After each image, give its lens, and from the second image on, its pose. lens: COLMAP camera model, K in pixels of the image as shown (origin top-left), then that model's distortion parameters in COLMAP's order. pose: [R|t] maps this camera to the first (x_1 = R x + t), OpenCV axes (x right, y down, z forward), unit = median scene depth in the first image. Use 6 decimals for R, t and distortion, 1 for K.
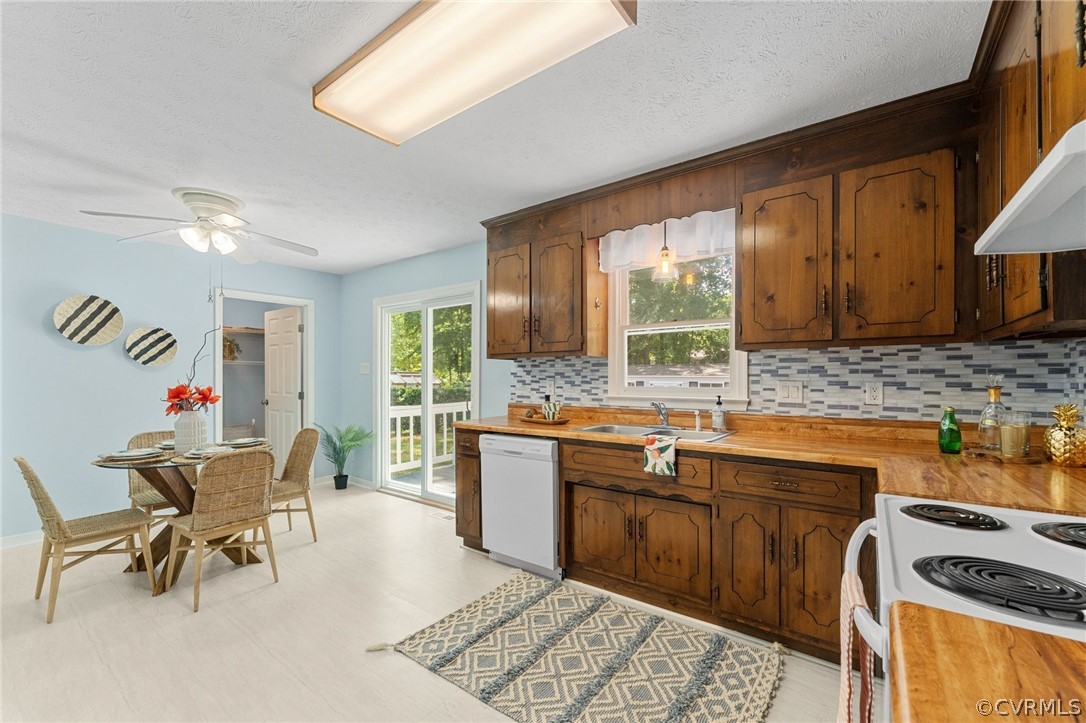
lens RADIAL K [[452.6, 0, 541.4], [0, 452.6, 373.2], [0, 0, 1]] dist [-0.006513, 0.002365]
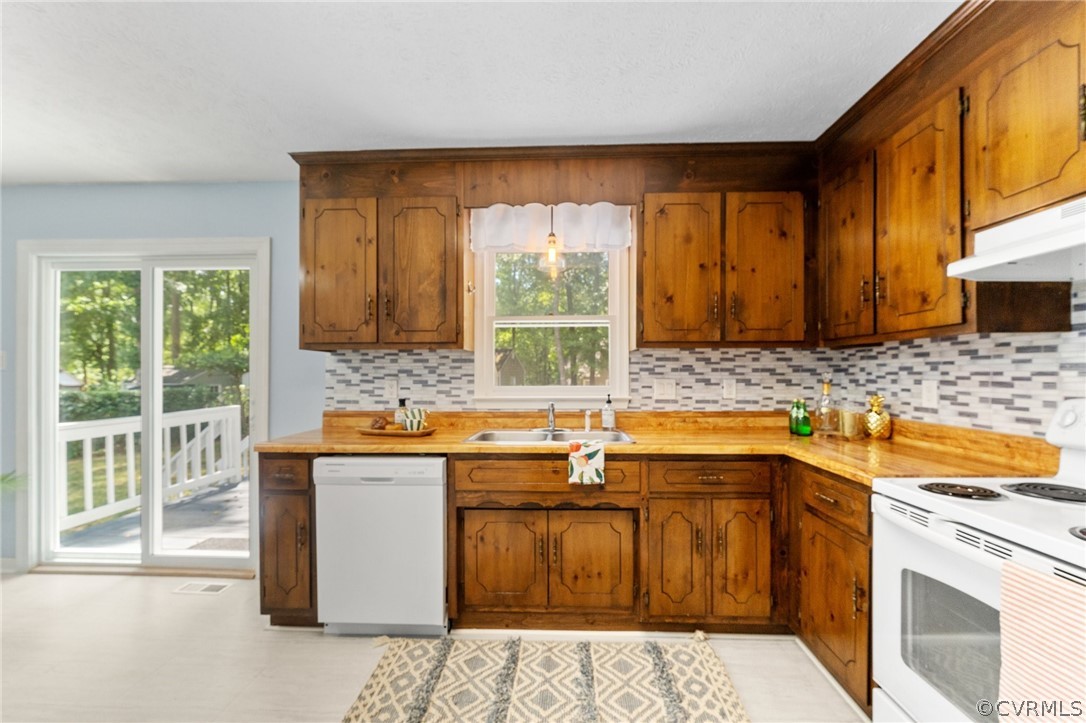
lens RADIAL K [[452.6, 0, 546.5], [0, 452.6, 373.4], [0, 0, 1]] dist [-0.006513, 0.002365]
pose [[0.819811, 0.001700, 0.572632, -0.283492], [-0.003761, 0.999990, 0.002416, 0.002858], [-0.572622, -0.004134, 0.819809, 0.276923]]
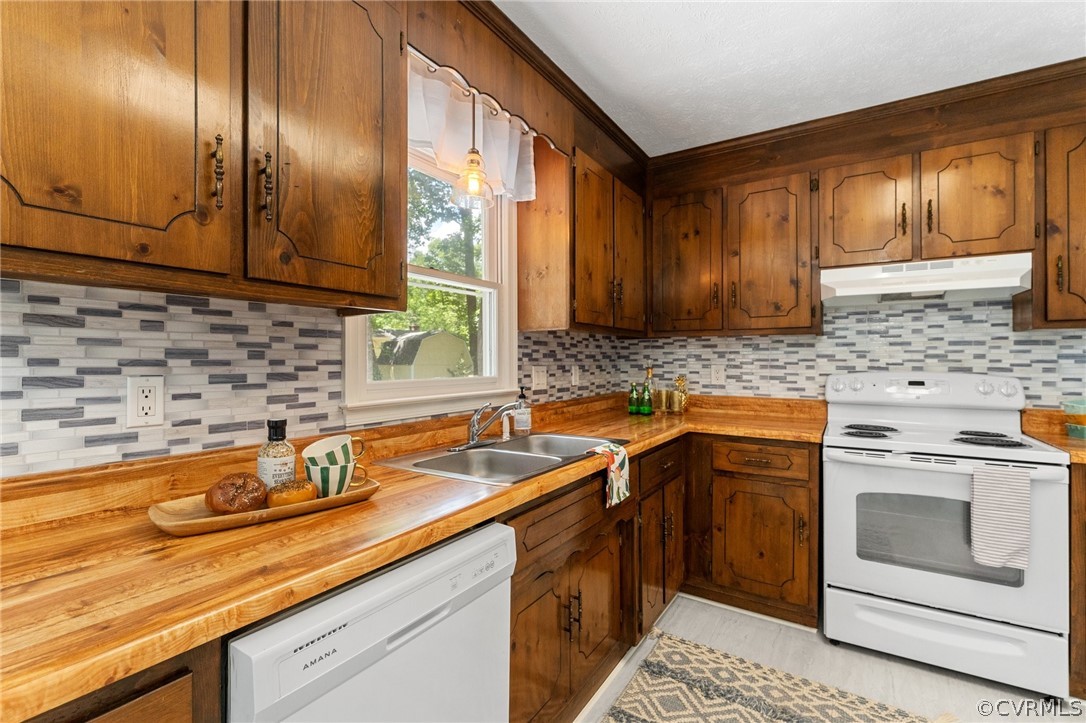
lens RADIAL K [[485.9, 0, 536.9], [0, 485.9, 357.6], [0, 0, 1]] dist [-0.002928, -0.000629]
pose [[-0.071551, 0.006768, 0.997414, -0.421126], [-0.005457, 0.999959, -0.007176, 0.007524], [-0.997422, -0.005957, -0.071511, 1.048379]]
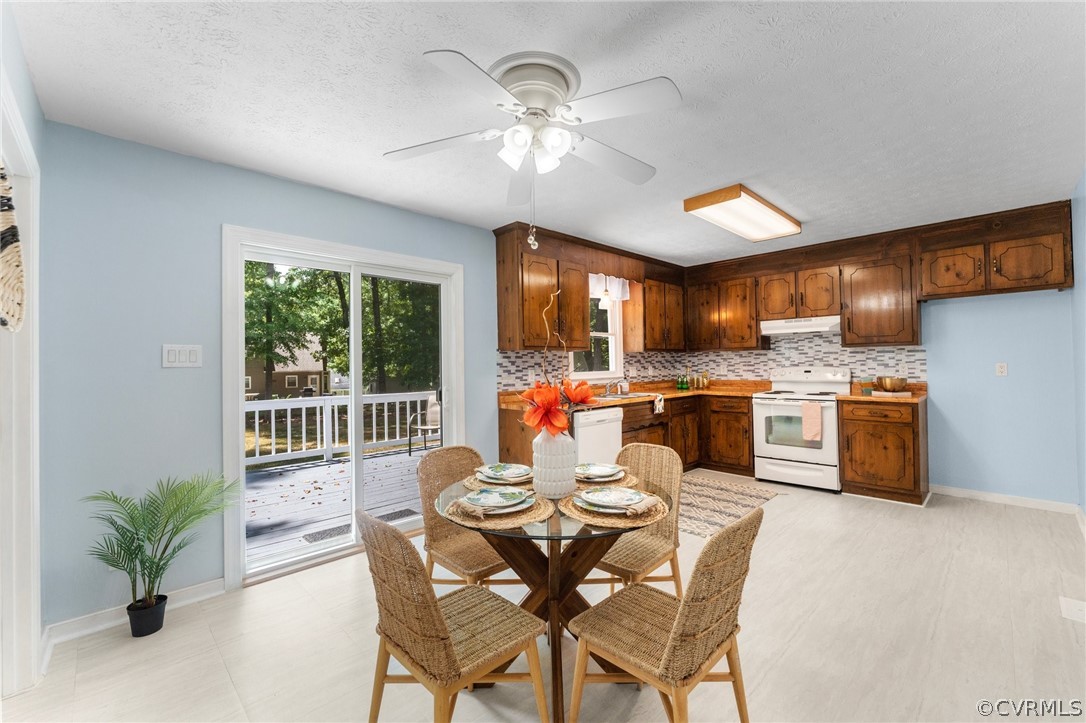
lens RADIAL K [[452.6, 0, 542.3], [0, 452.6, 354.9], [0, 0, 1]] dist [-0.006513, 0.002365]
pose [[0.150862, 0.020439, 0.988344, -1.591711], [0.011050, 0.999689, -0.022361, 0.006025], [-0.988493, 0.014295, 0.150589, 1.072432]]
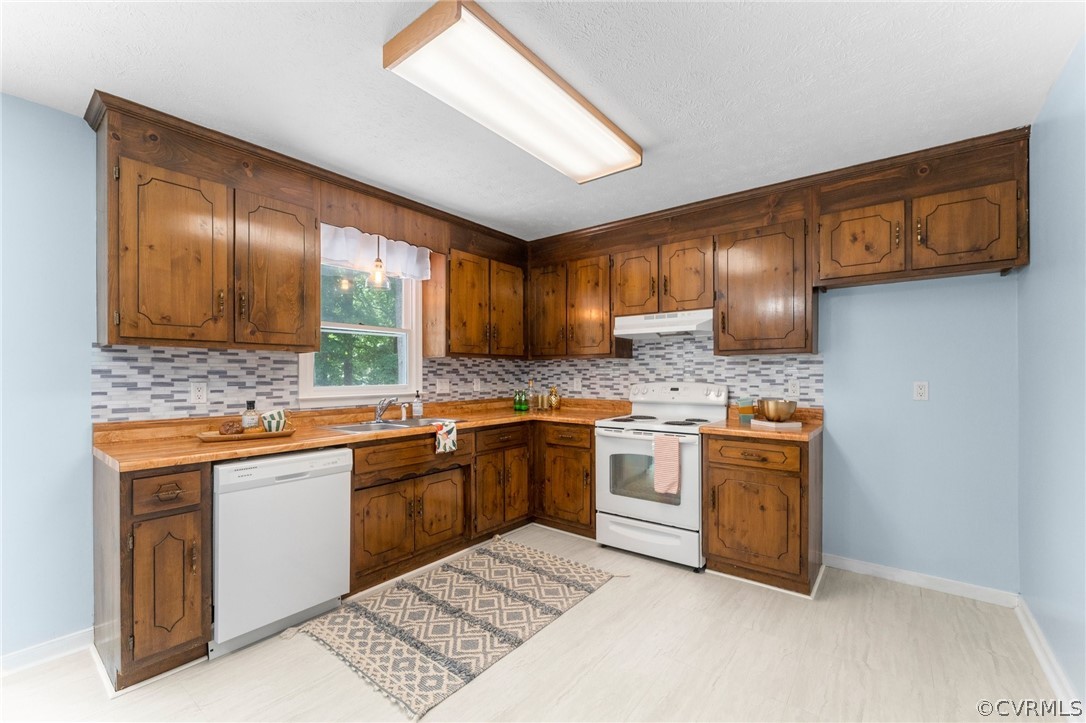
lens RADIAL K [[452.6, 0, 549.6], [0, 452.6, 370.8], [0, 0, 1]] dist [-0.006513, 0.002365]
pose [[0.007479, 0.010282, 0.999919, -0.906627], [-0.003533, 0.999941, -0.010256, 0.005819], [-0.999966, -0.003456, 0.007515, 0.622729]]
